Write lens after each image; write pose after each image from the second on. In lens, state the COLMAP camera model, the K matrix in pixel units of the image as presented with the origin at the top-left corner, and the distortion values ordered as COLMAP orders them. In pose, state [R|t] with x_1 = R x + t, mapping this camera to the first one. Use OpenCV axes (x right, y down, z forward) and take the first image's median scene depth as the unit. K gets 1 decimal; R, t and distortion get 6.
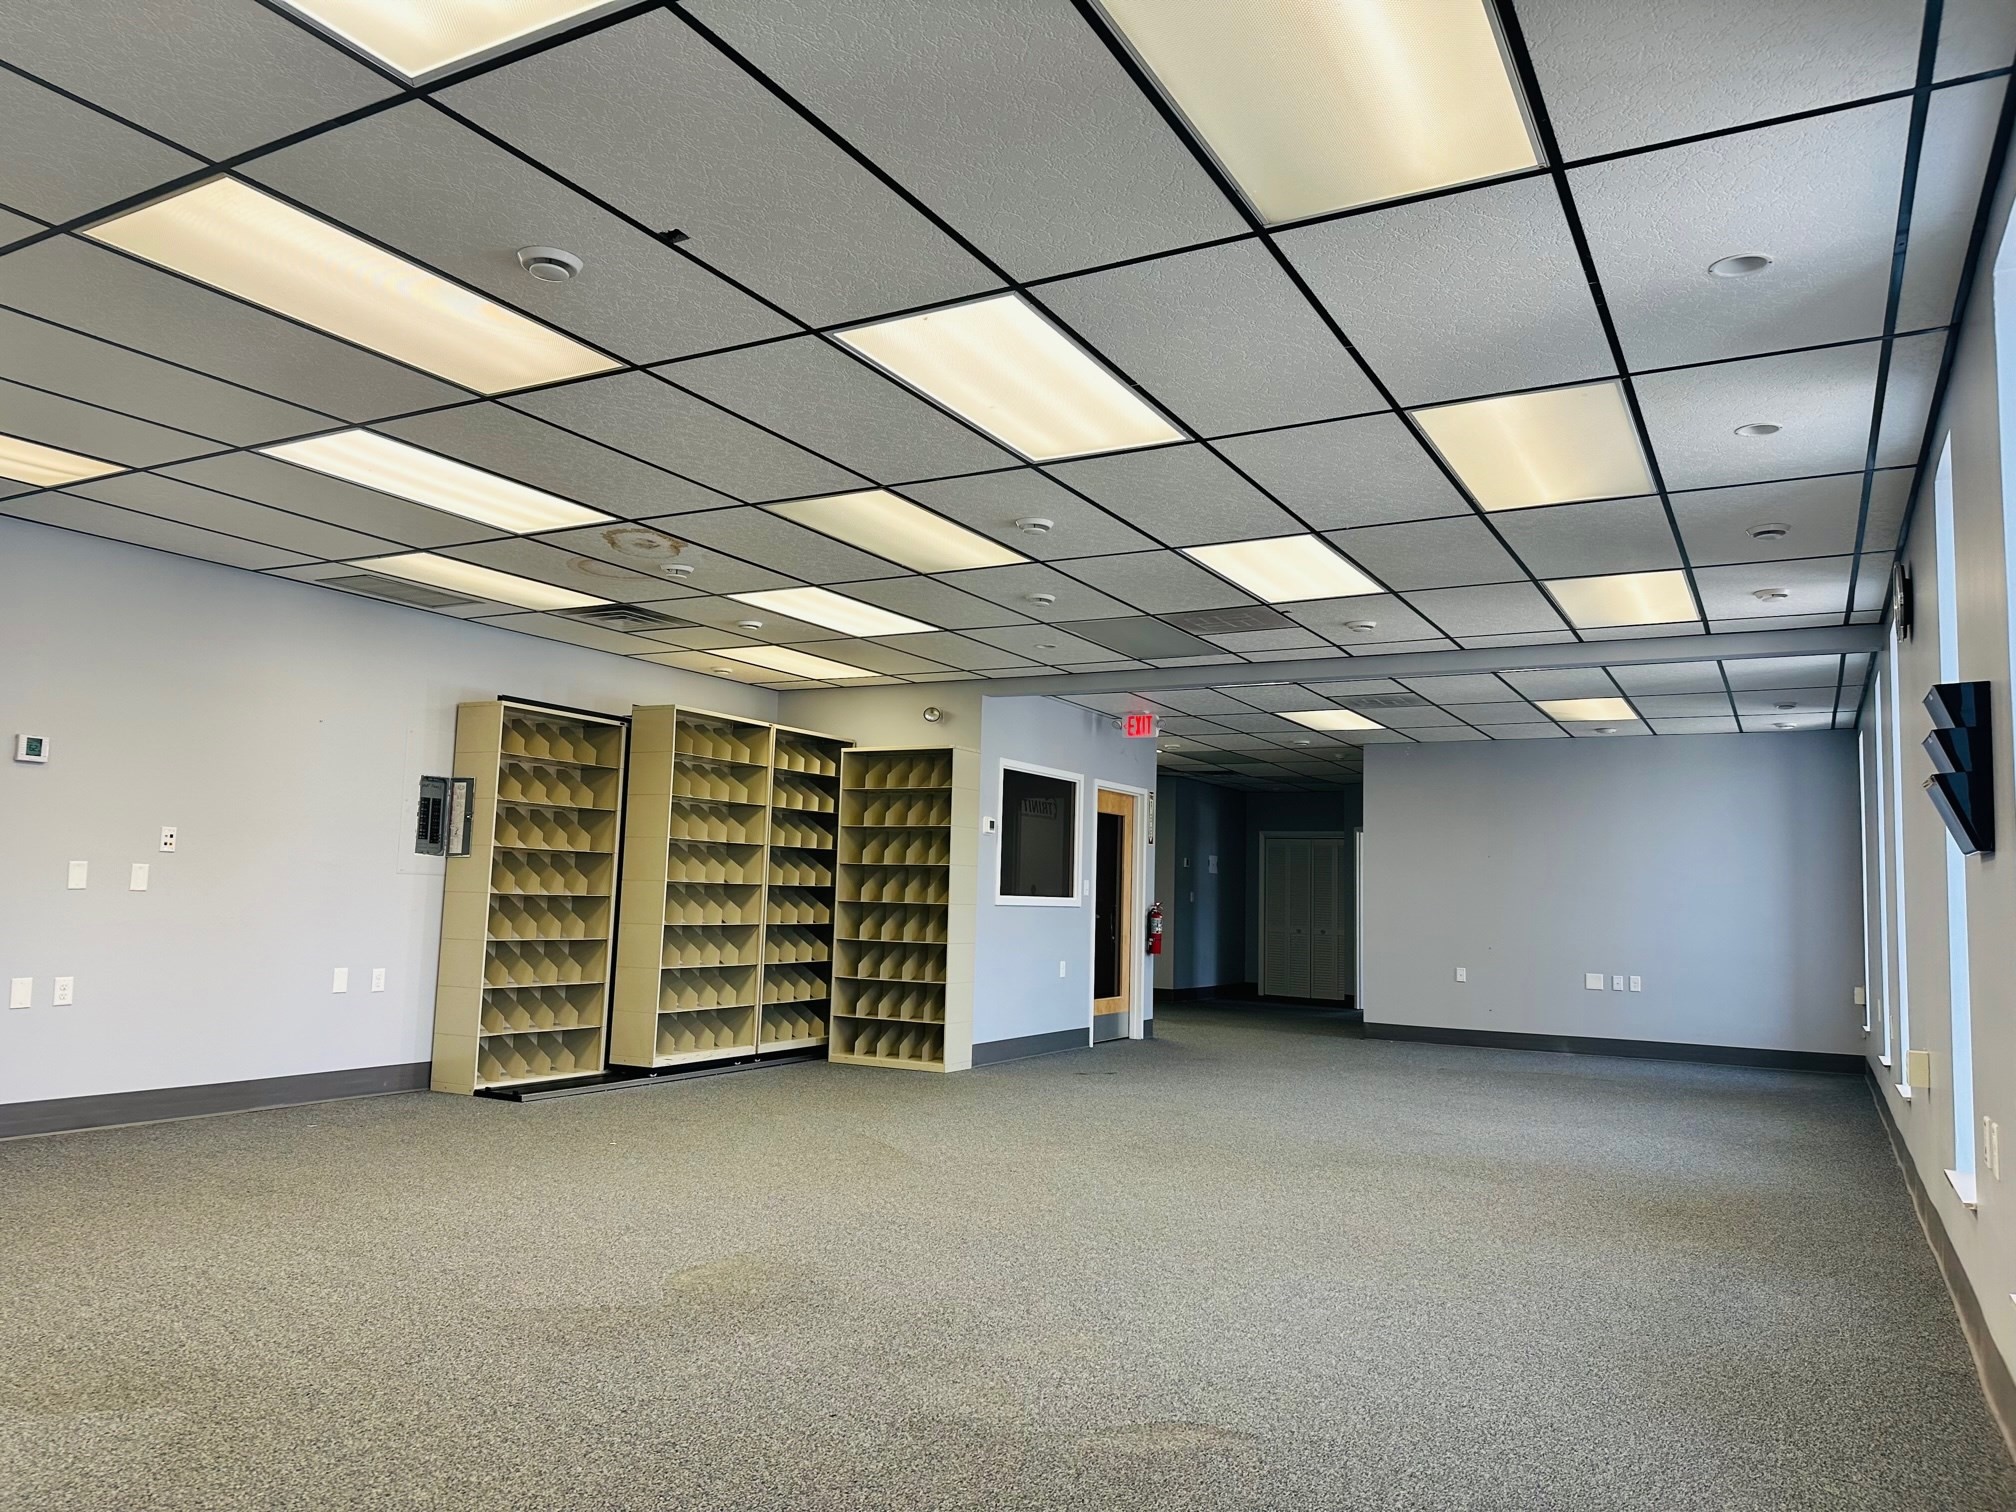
lens RADIAL K [[1415.3, 0, 994.4], [0, 1415.3, 766.7], [0, 0, 1]] dist [0.085437, -0.116599]
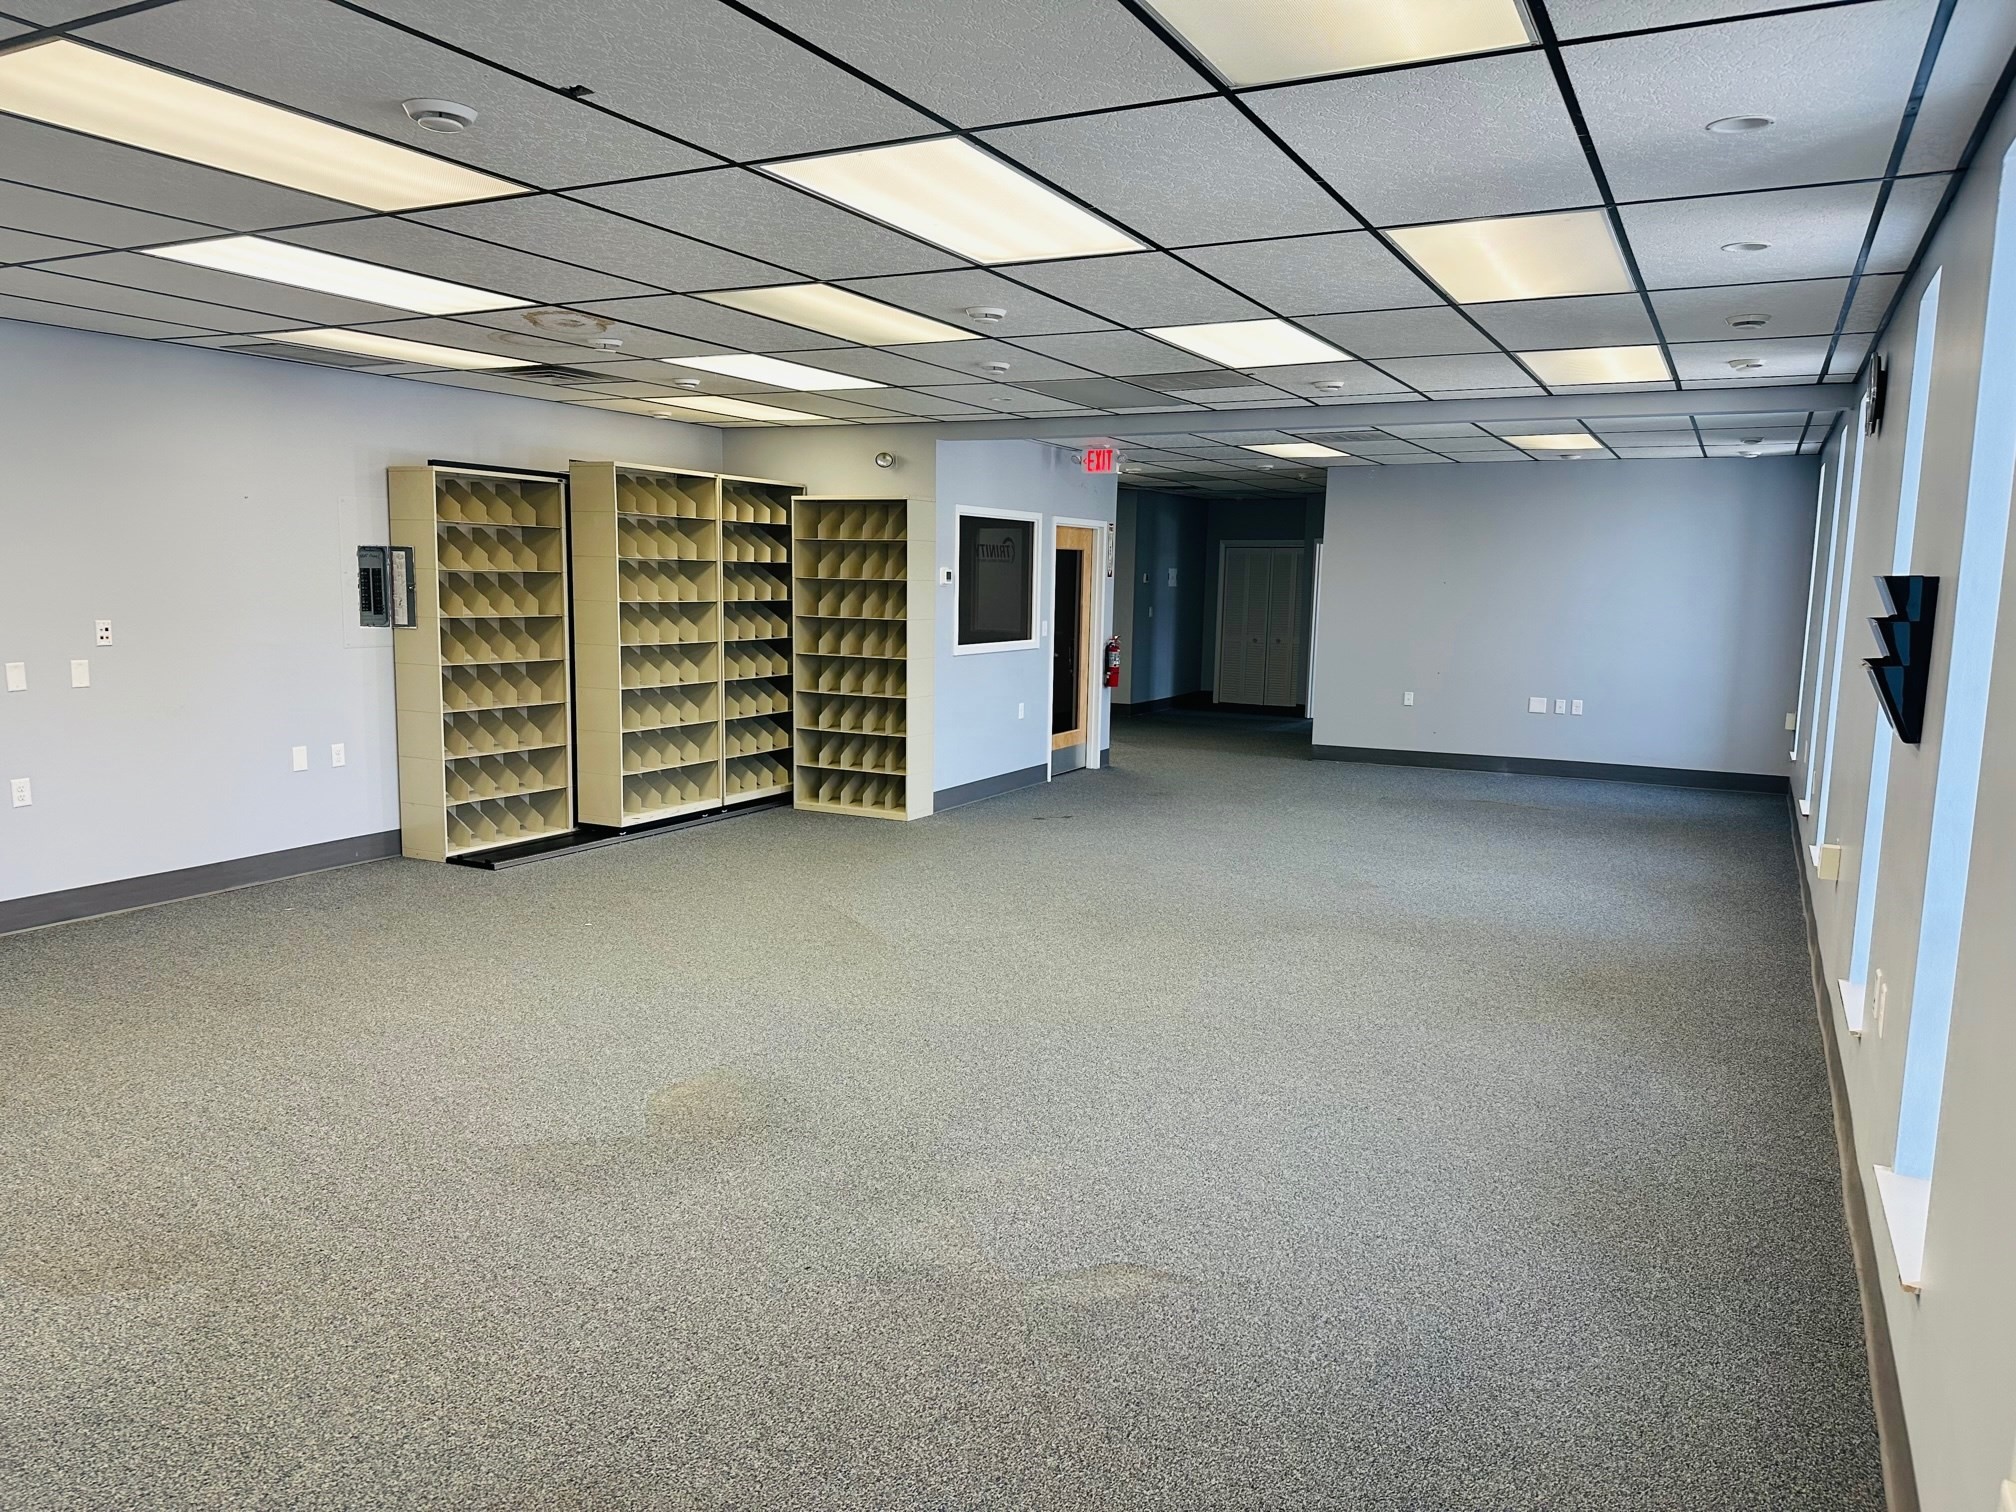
lens RADIAL K [[1425.3, 0, 1004.6], [0, 1425.3, 682.4], [0, 0, 1]] dist [0.089596, -0.126629]
pose [[0.999433, -0.016112, 0.029551, 0.006991], [0.008688, 0.971716, 0.235993, -0.130759], [-0.032517, -0.235602, 0.971305, 0.014651]]
